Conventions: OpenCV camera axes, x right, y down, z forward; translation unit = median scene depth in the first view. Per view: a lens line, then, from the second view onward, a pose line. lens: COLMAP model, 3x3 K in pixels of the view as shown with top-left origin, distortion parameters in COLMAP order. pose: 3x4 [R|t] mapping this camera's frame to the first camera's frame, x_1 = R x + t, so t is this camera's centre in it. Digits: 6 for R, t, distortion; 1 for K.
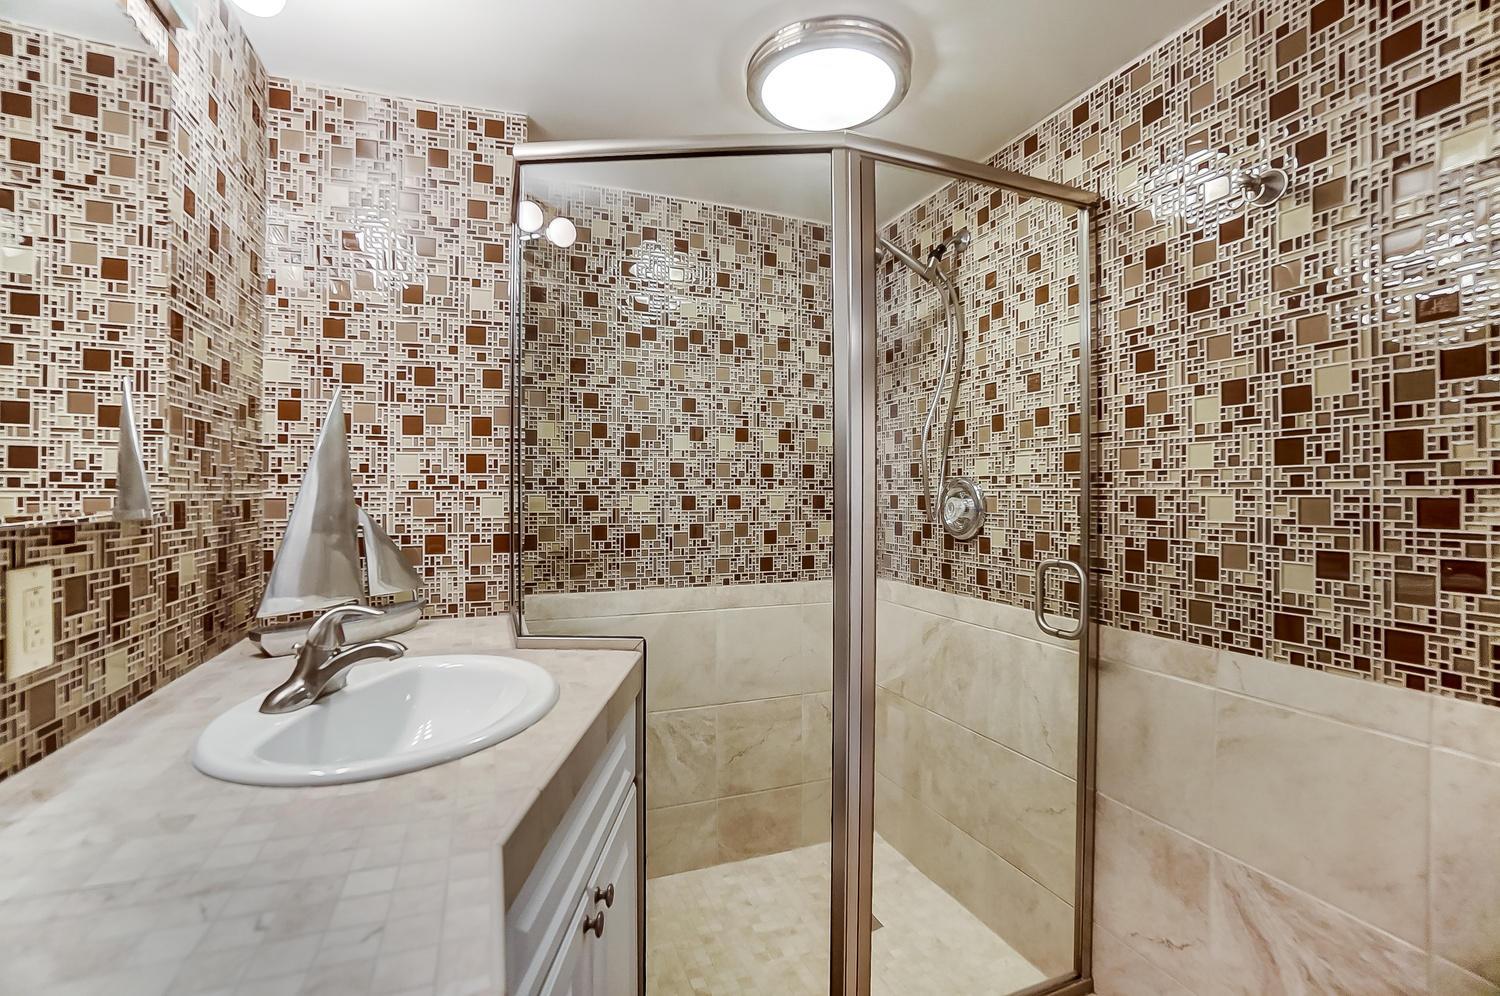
lens RADIAL K [[665.7, 0, 729.4], [0, 665.7, 497.0], [0, 0, 1]] dist [-0.066760, 0.027689]
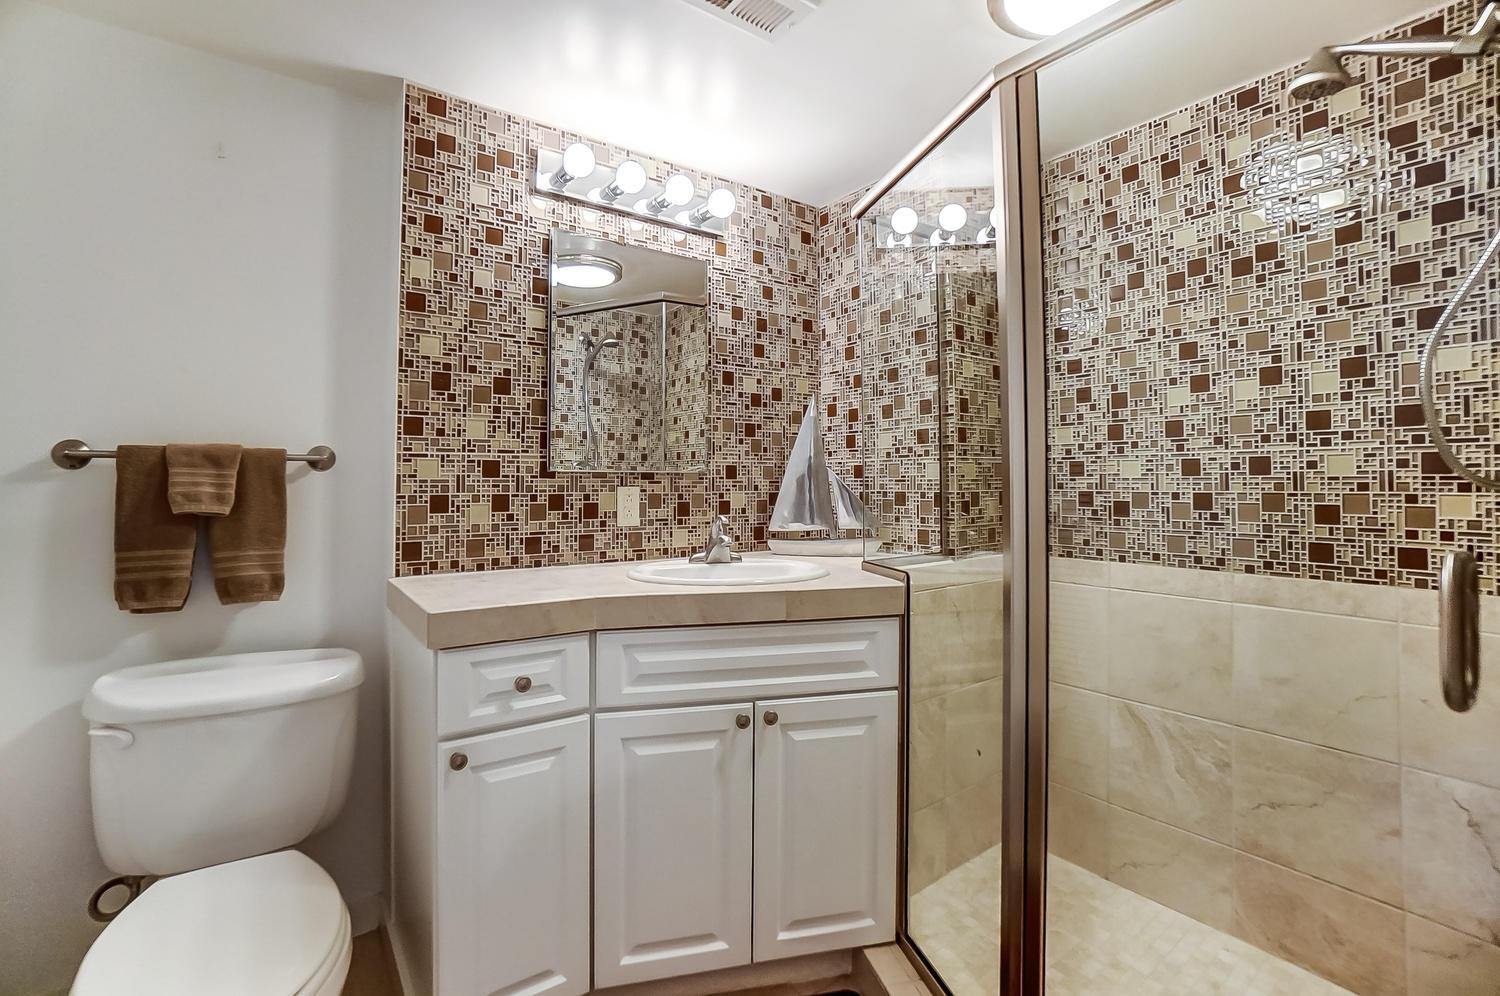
lens RADIAL K [[687.9, 0, 748.4], [0, 687.9, 468.6], [0, 0, 1]] dist [-0.070100, 0.030386]
pose [[0.272509, -0.019930, -0.961947, 0.605056], [-0.004469, 0.999748, -0.021979, 0.031872], [0.962143, 0.010289, 0.272351, 0.238496]]
